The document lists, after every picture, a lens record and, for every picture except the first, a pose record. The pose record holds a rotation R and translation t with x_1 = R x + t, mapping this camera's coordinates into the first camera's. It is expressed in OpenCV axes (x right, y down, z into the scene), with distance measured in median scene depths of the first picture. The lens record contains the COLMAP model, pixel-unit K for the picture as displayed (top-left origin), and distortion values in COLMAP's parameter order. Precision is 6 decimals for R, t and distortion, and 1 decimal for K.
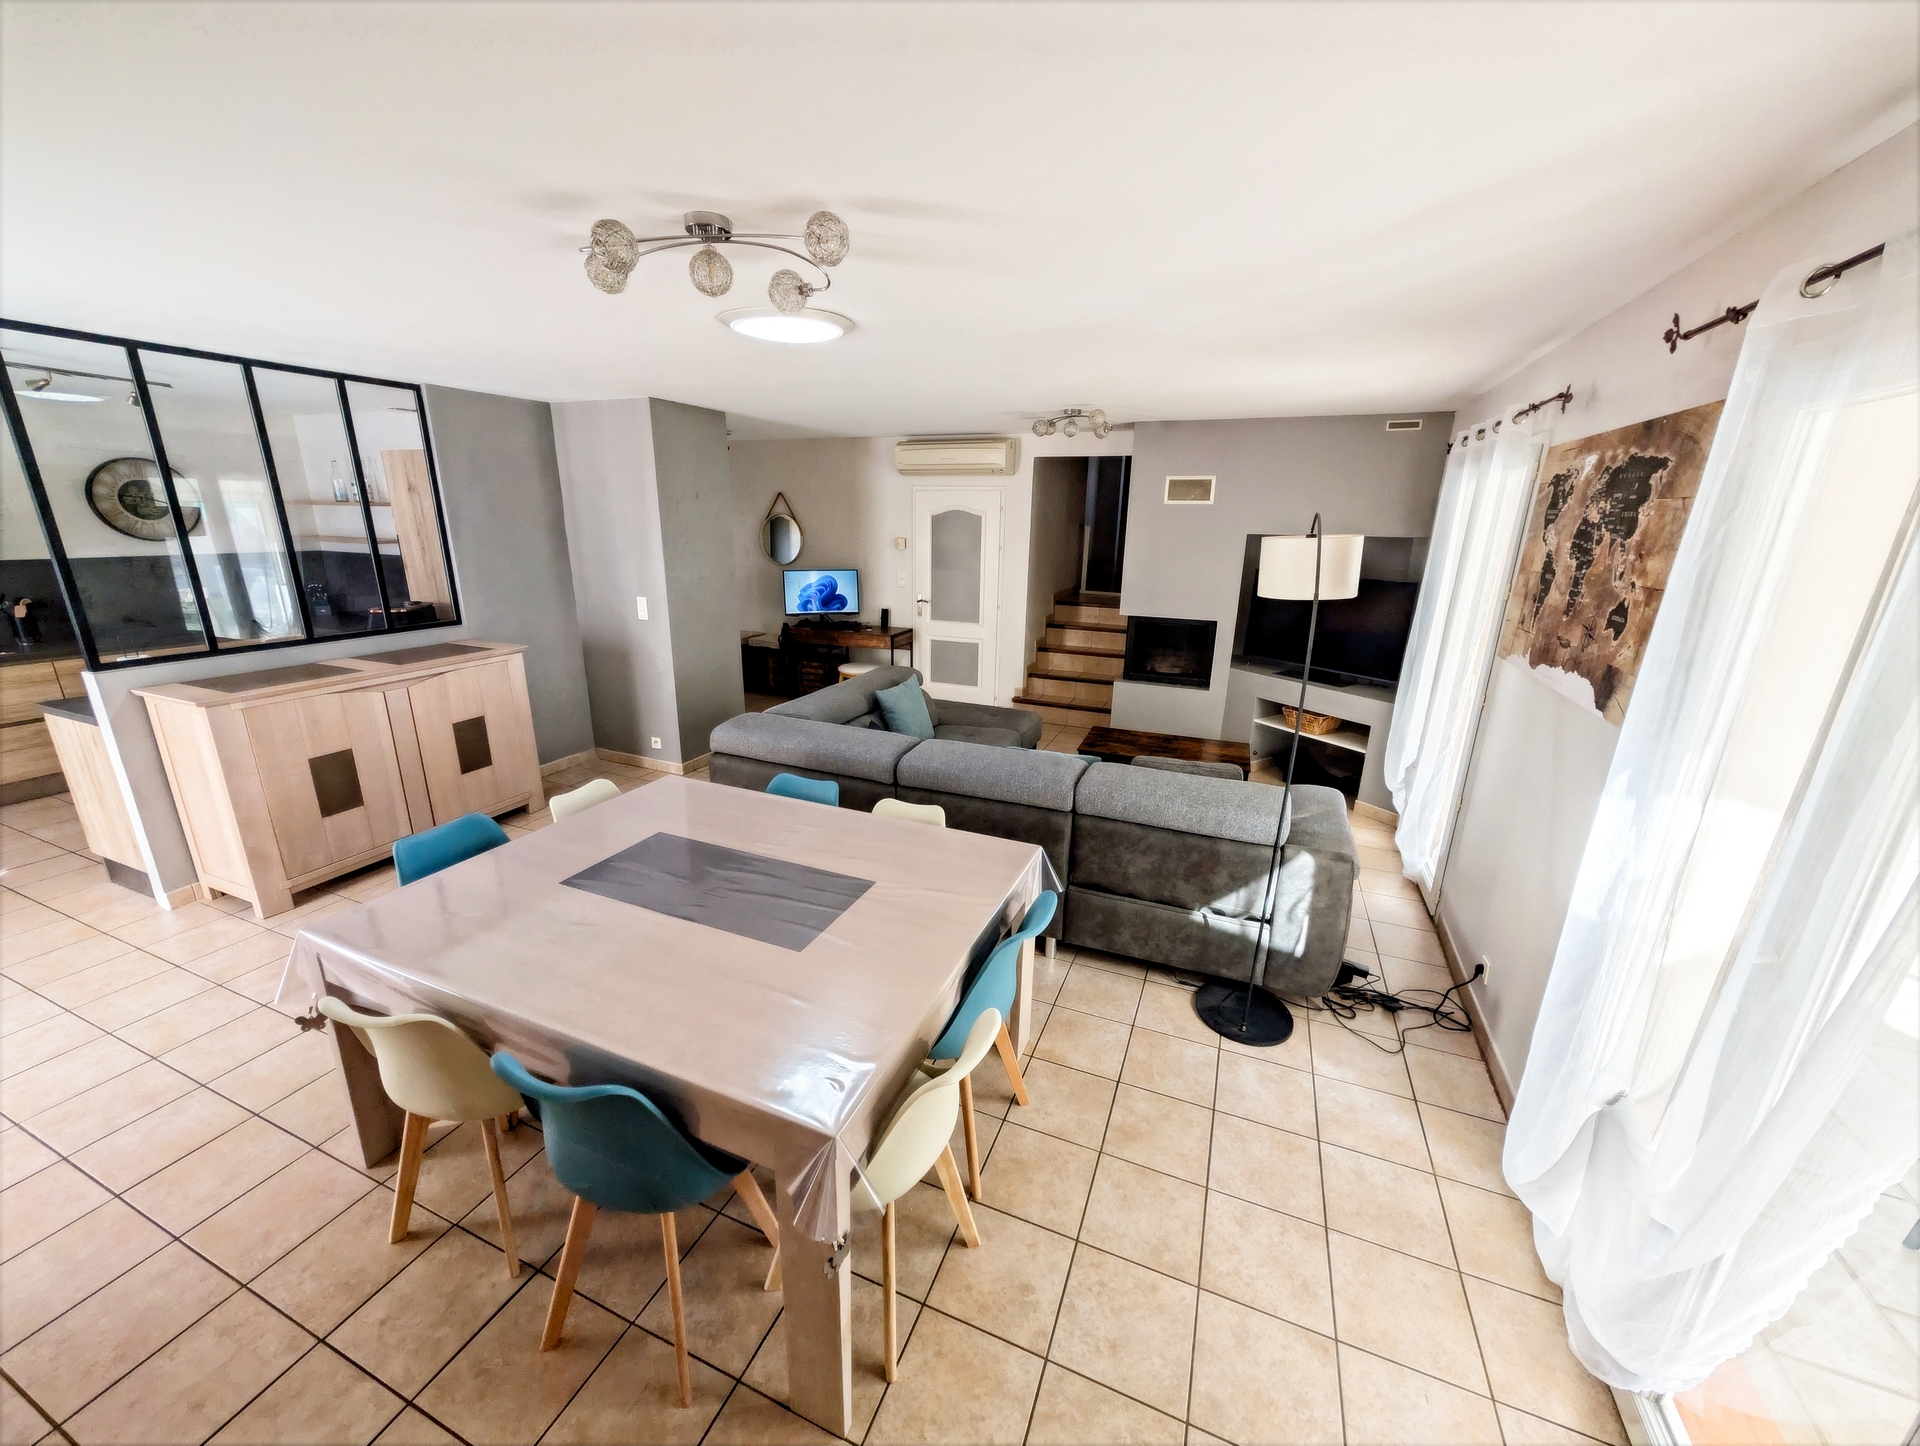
lens RADIAL K [[726.1, 0, 953.9], [0, 726.1, 730.1], [0, 0, 1]] dist [0.000139, 0.000010]
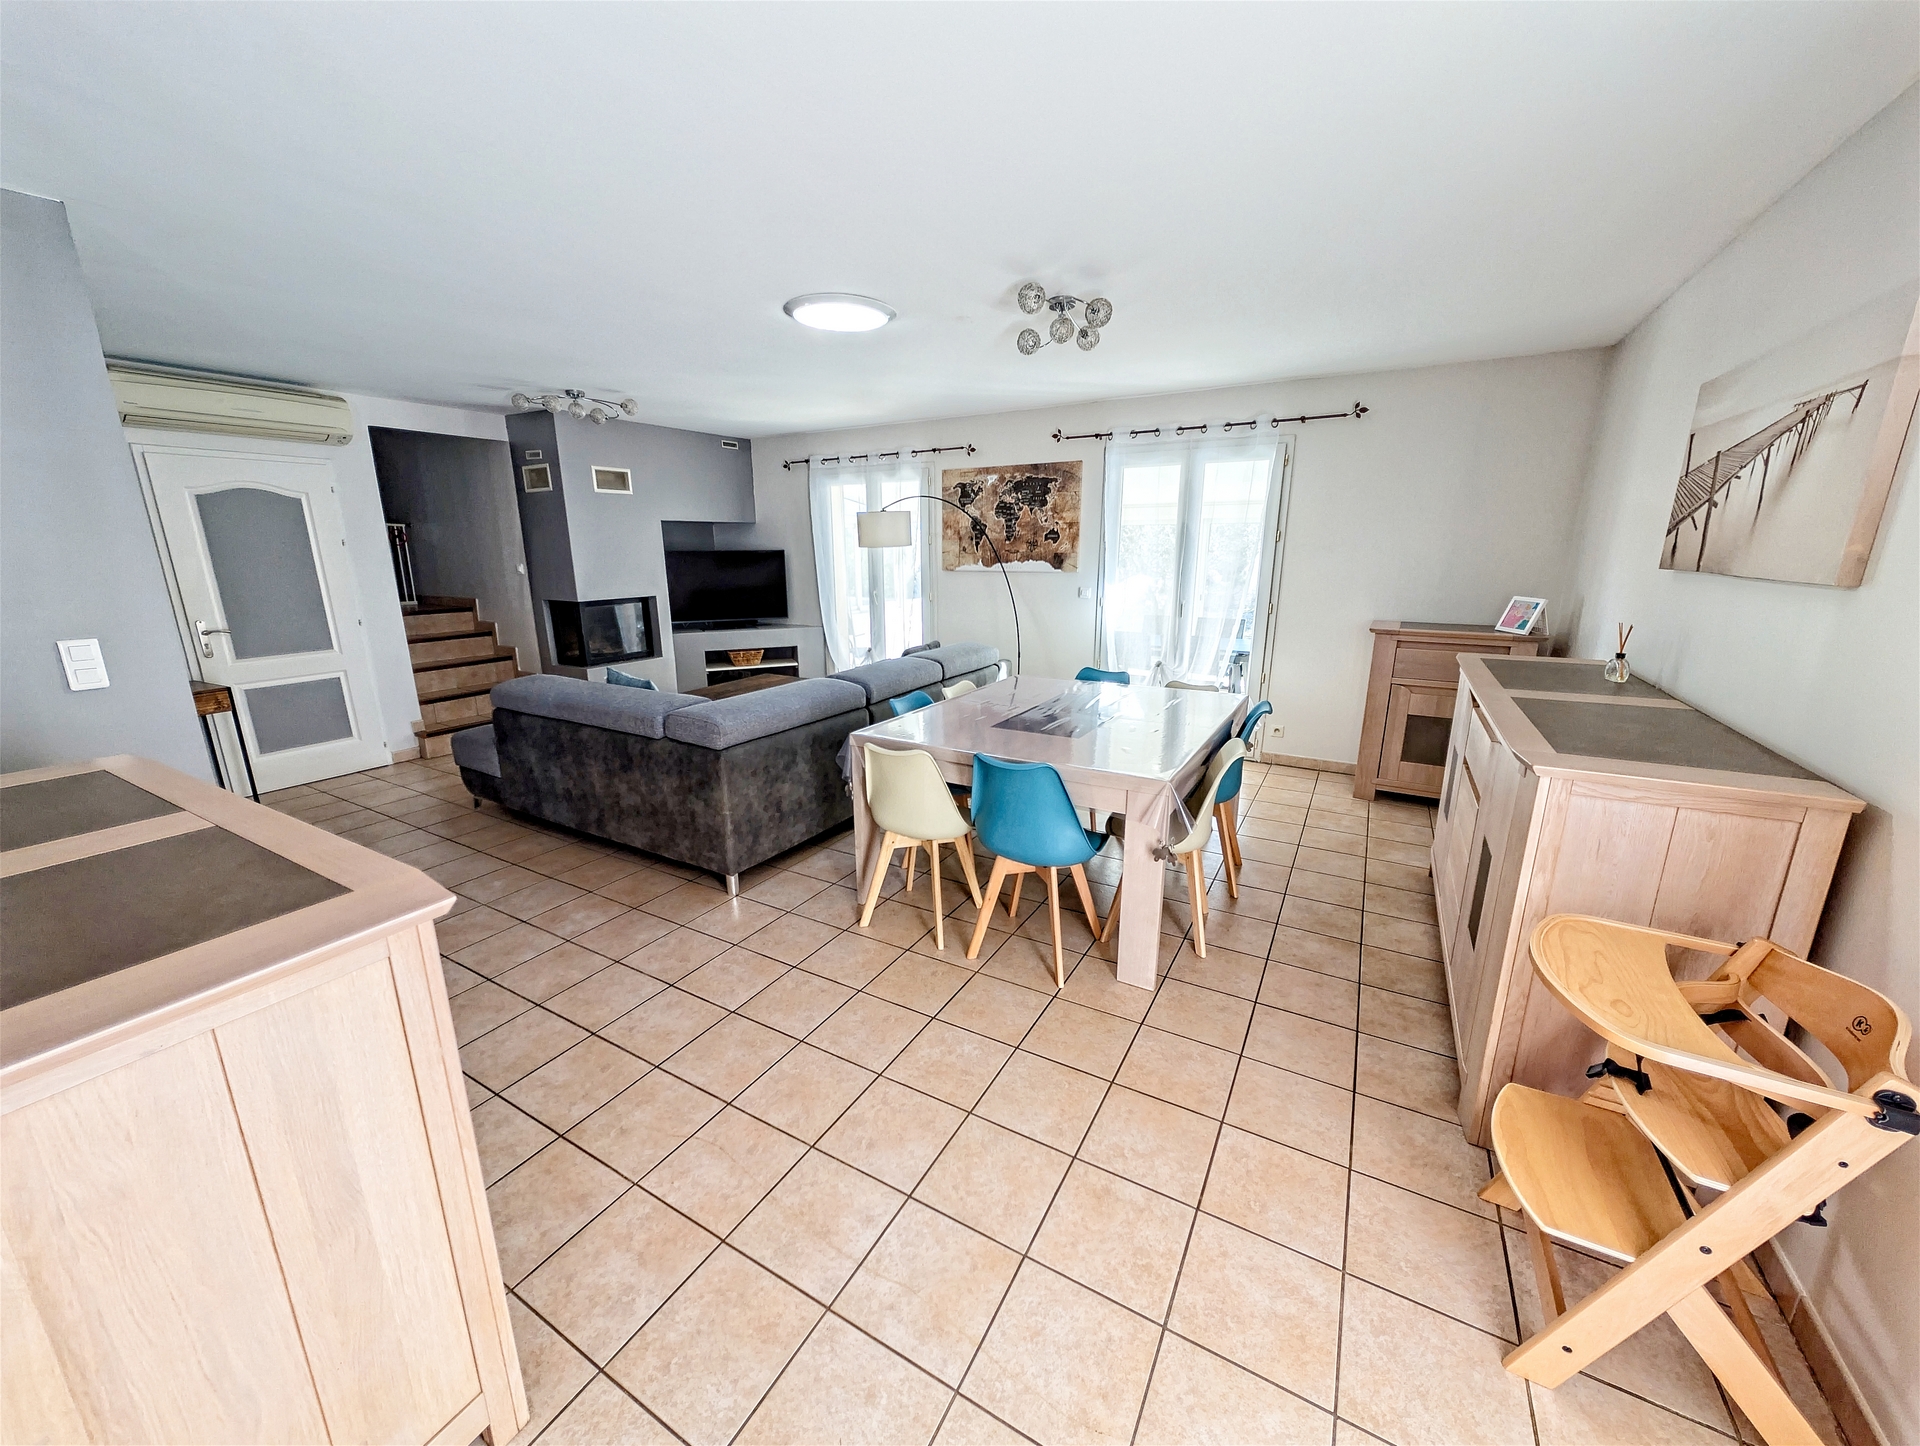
lens RADIAL K [[726.1, 0, 958.2], [0, 726.1, 721.5], [0, 0, 1]] dist [0.000139, 0.000010]
pose [[0.132932, -0.252287, 0.958478, -1.494376], [0.288892, 0.934931, 0.206022, -0.127709], [-0.948088, 0.249509, 0.197166, 0.749193]]
